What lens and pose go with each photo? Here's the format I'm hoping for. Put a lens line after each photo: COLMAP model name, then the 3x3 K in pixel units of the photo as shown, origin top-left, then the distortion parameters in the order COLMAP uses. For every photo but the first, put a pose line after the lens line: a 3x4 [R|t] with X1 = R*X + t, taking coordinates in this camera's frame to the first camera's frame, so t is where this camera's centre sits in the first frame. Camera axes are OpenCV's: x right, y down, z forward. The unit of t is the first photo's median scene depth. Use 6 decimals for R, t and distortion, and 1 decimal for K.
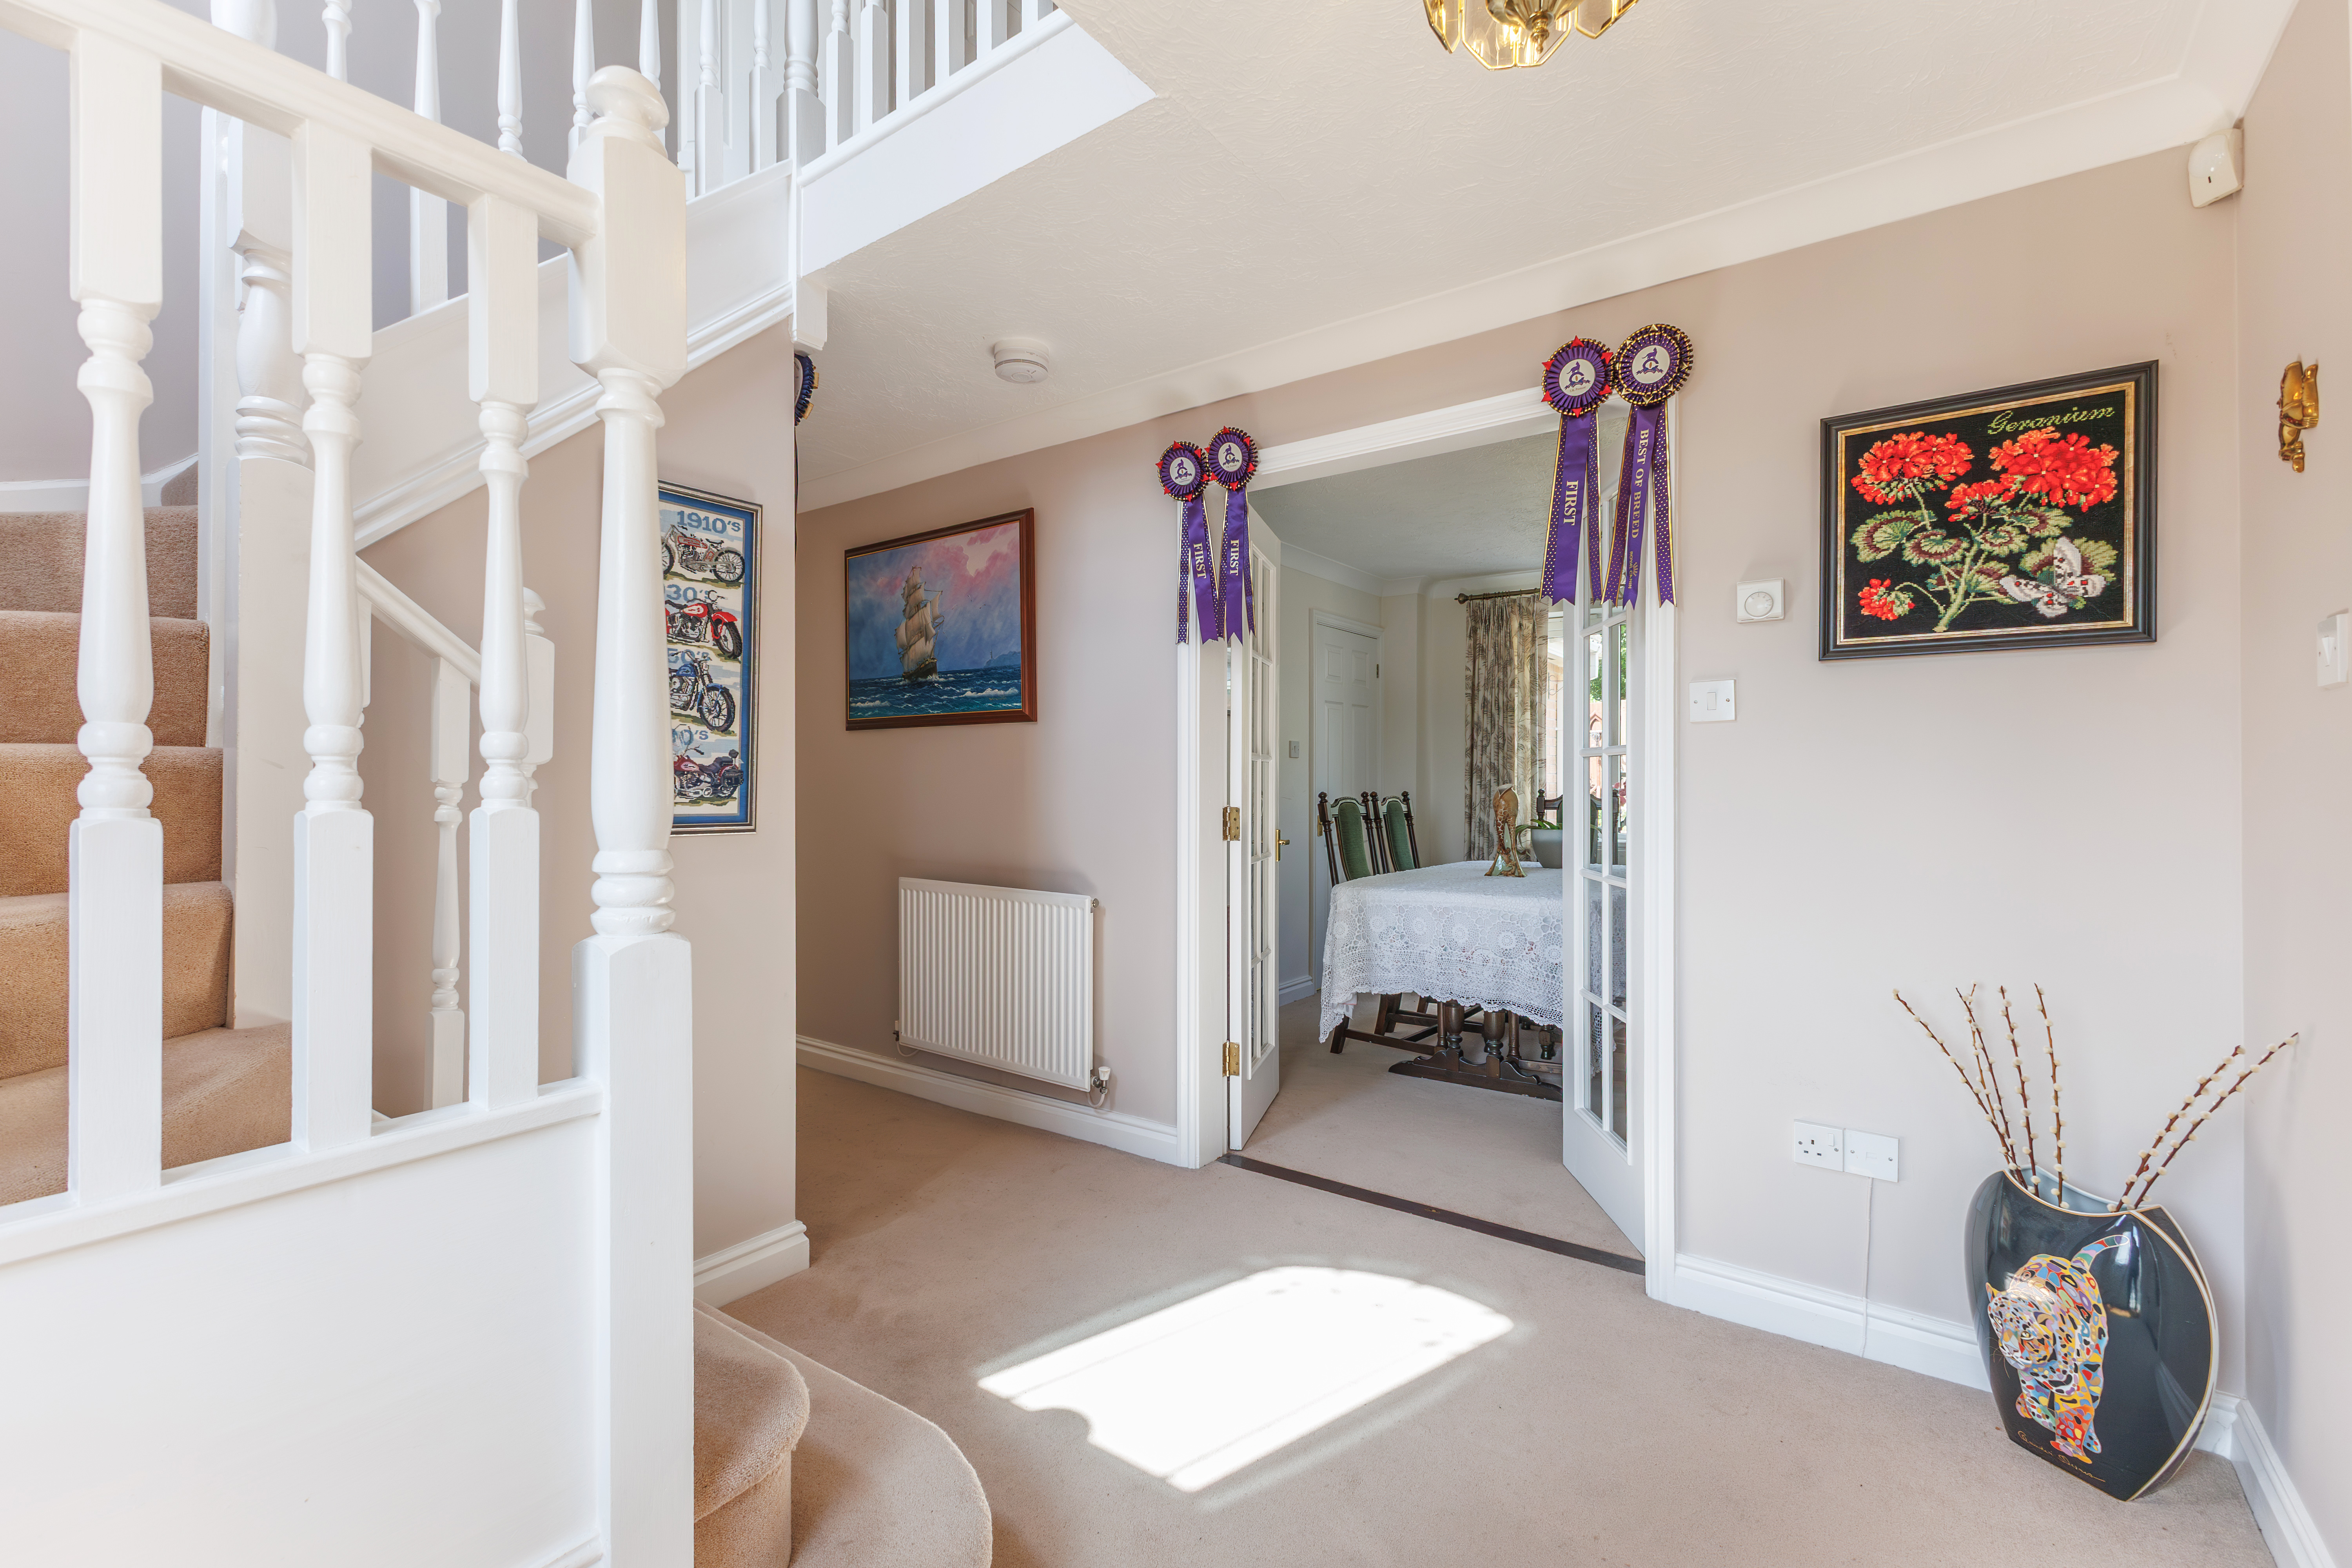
lens RADIAL K [[1021.0, 0, 1176.0], [0, 1021.0, 784.0], [0, 0, 1]] dist [0.006749, -0.000309]
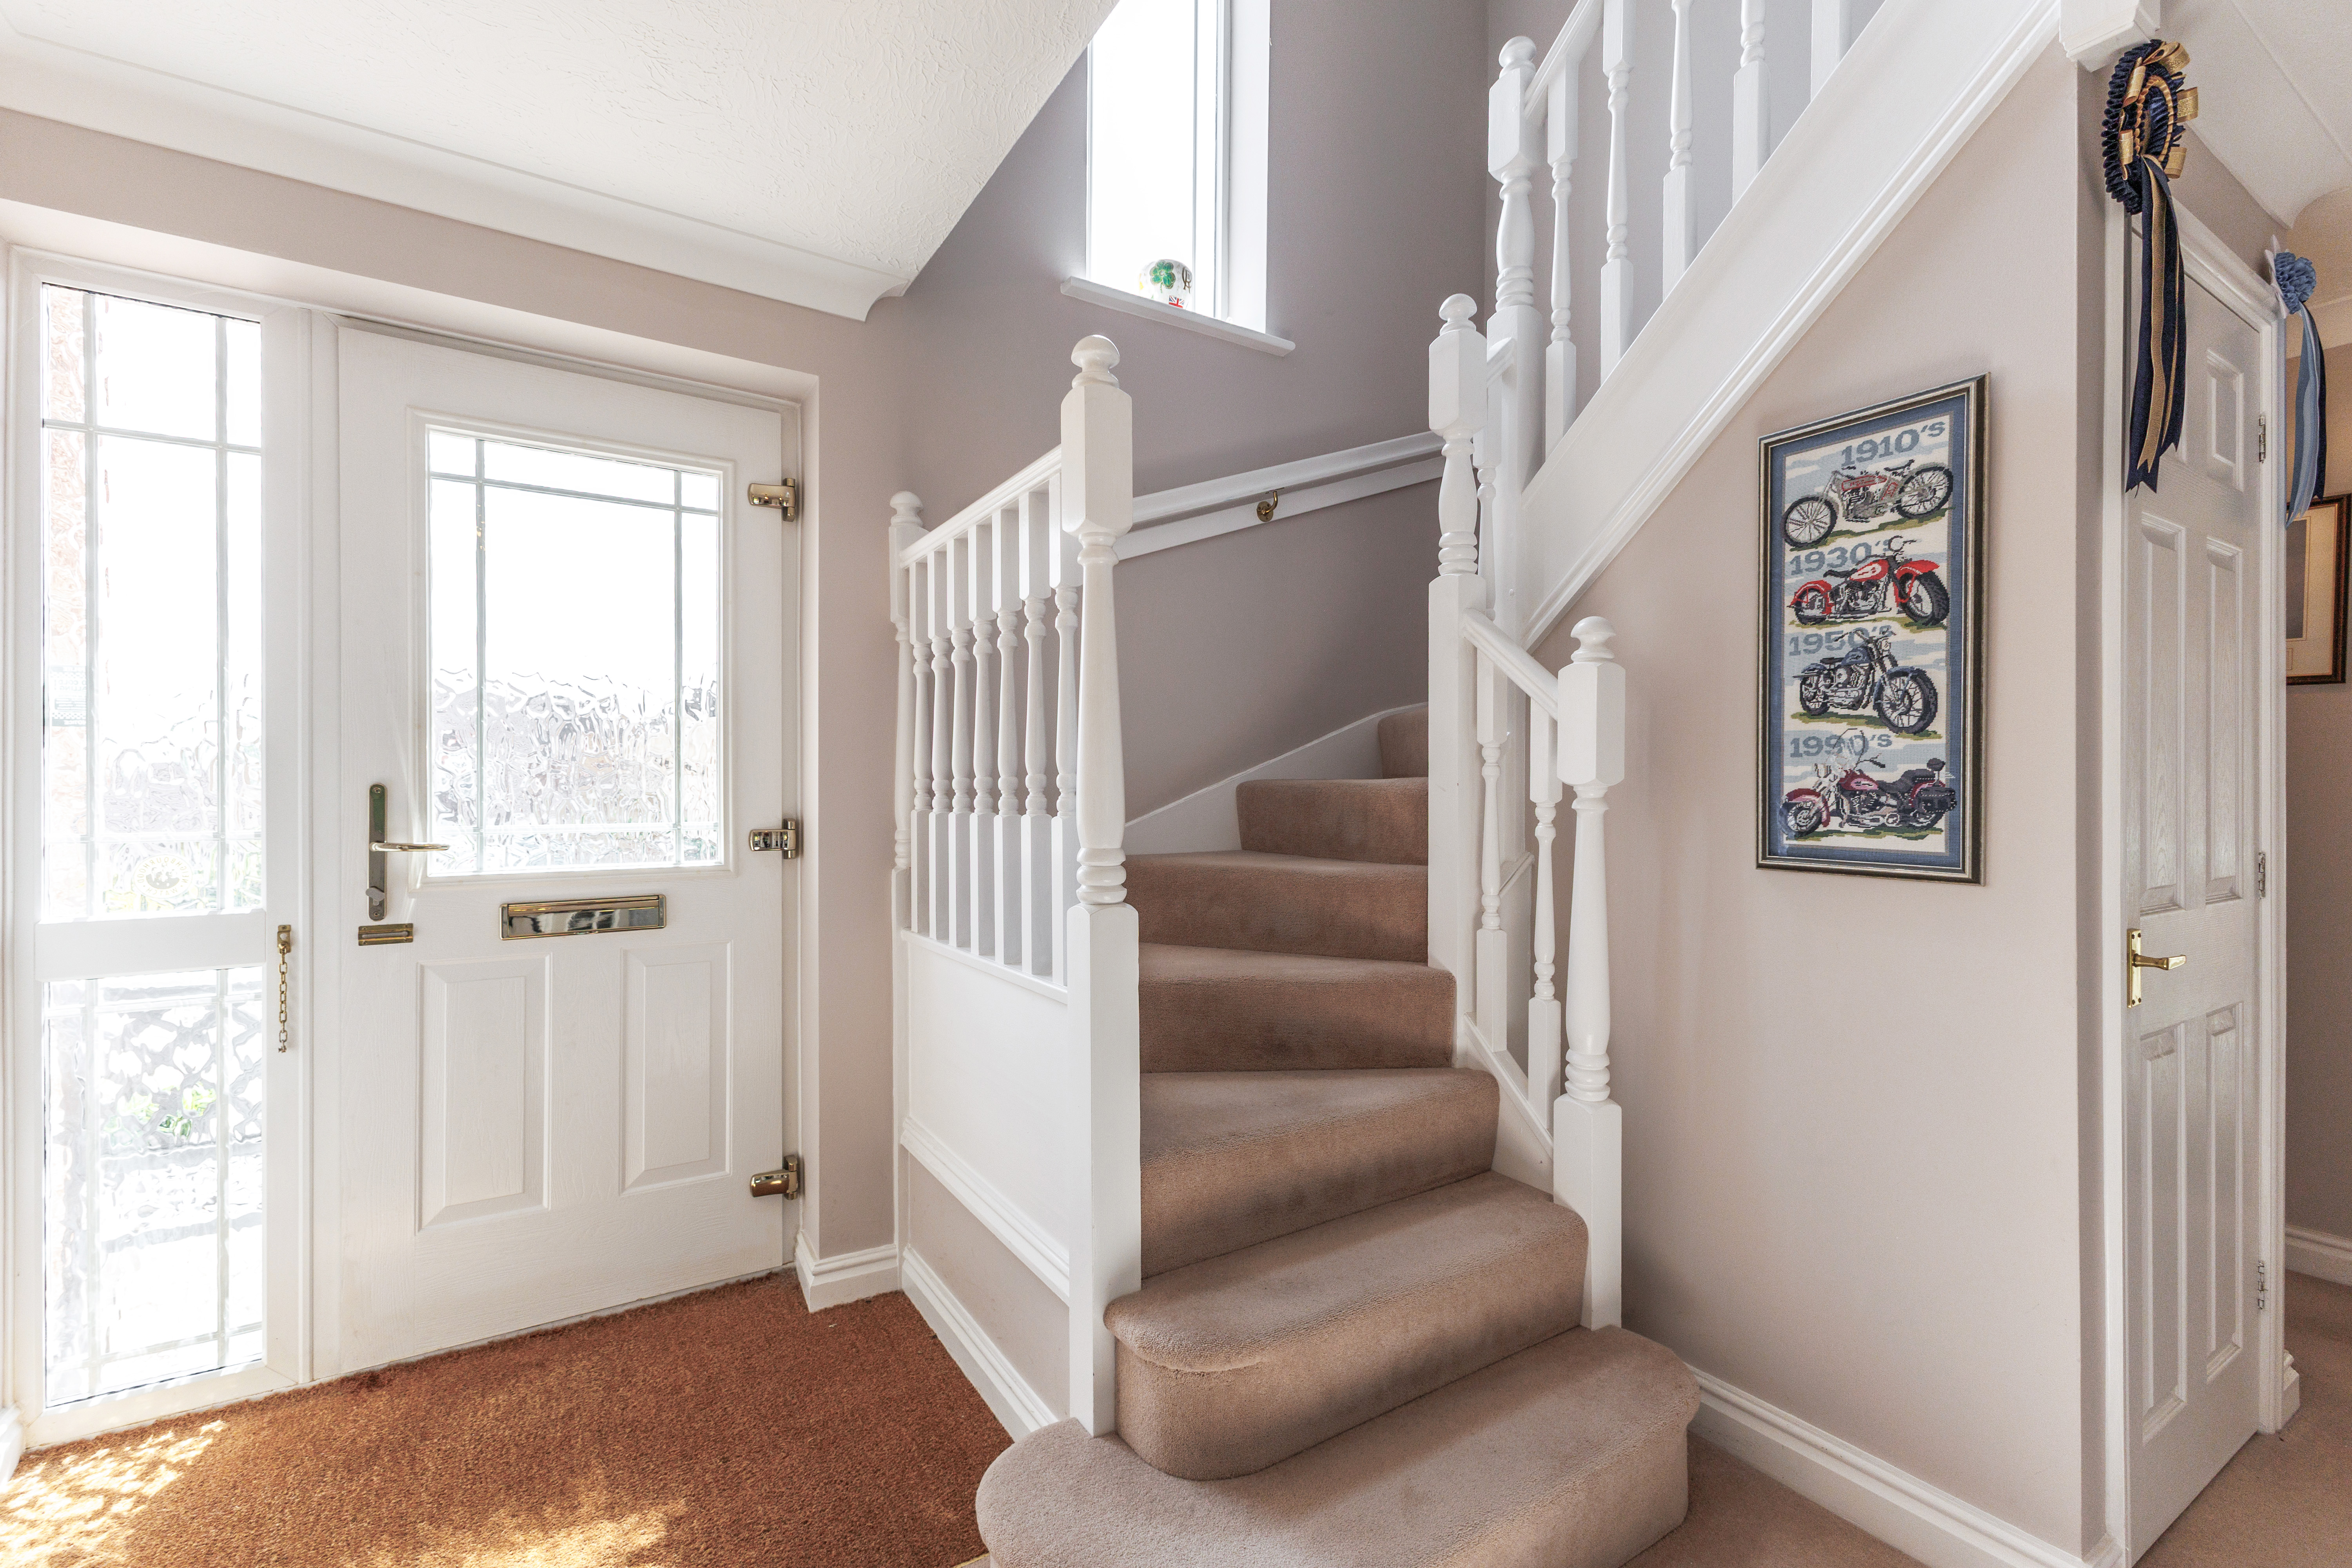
lens RADIAL K [[1021.0, 0, 1176.0], [0, 1021.0, 784.0], [0, 0, 1]] dist [0.006749, -0.000309]
pose [[-0.374444, -0.000095, -0.927250, 0.396157], [0.001230, 0.999999, -0.000599, -0.017242], [0.927249, -0.001365, -0.374443, 0.803521]]
